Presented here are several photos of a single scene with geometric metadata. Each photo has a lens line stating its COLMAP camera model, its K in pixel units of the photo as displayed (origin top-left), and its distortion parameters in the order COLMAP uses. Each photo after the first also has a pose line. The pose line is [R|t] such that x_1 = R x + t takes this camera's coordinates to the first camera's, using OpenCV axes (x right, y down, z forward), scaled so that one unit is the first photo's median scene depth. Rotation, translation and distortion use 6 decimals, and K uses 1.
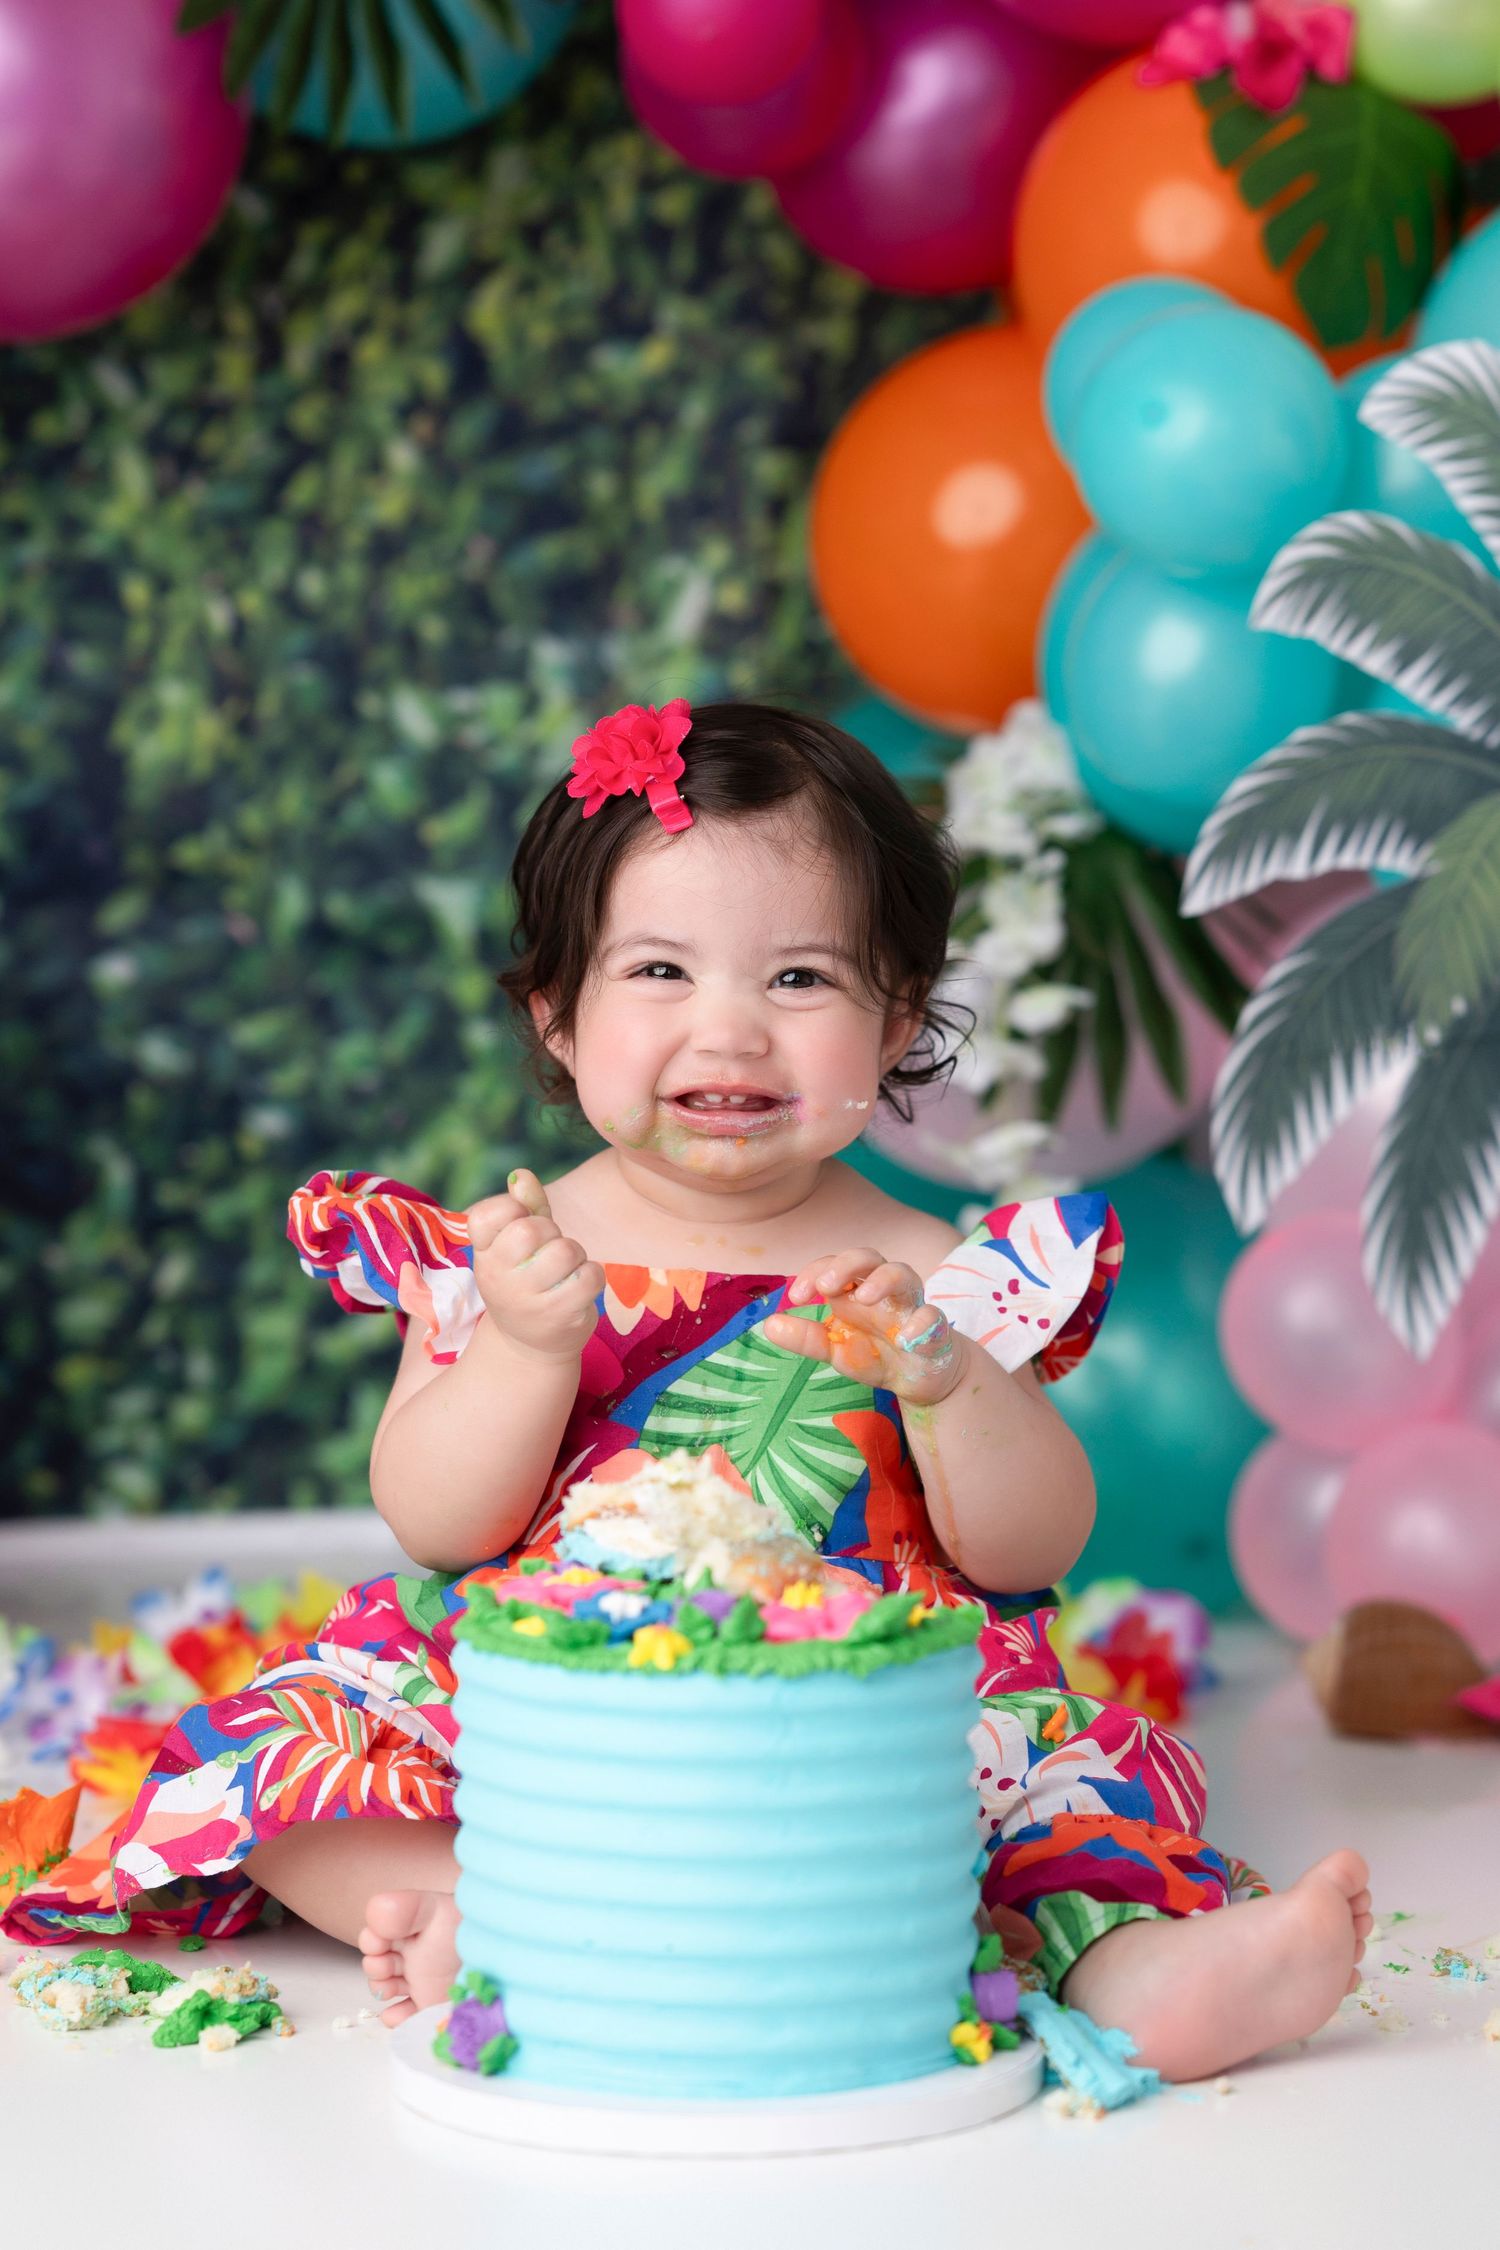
lens RADIAL K [[7050.2, 0, 444.7], [0, 7050.2, 960.0], [0, 0, 1]] dist [-0.000750, 0.000000]
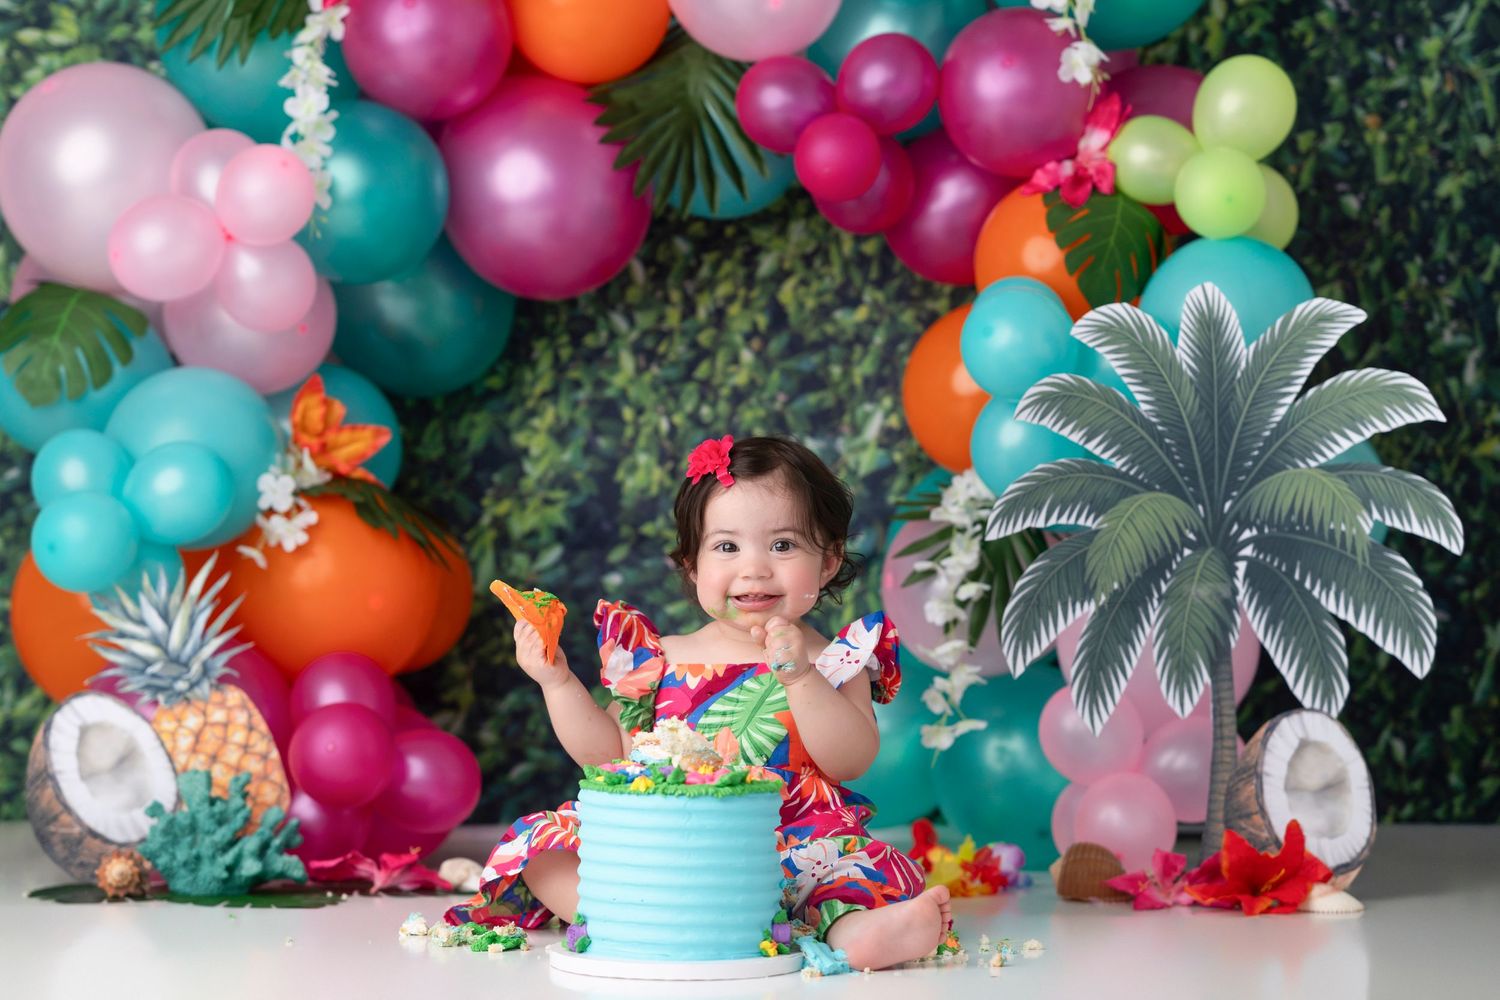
lens RADIAL K [[4383.2, 0, 732.5], [0, 4383.2, 462.5], [0, 0, 1]] dist [-0.019297, 0.000000]
pose [[0.989732, 0.019960, -0.141536, 0.190459], [-0.029543, 0.997386, -0.065935, 0.055951], [0.139850, 0.069439, 0.987735, -0.391858]]
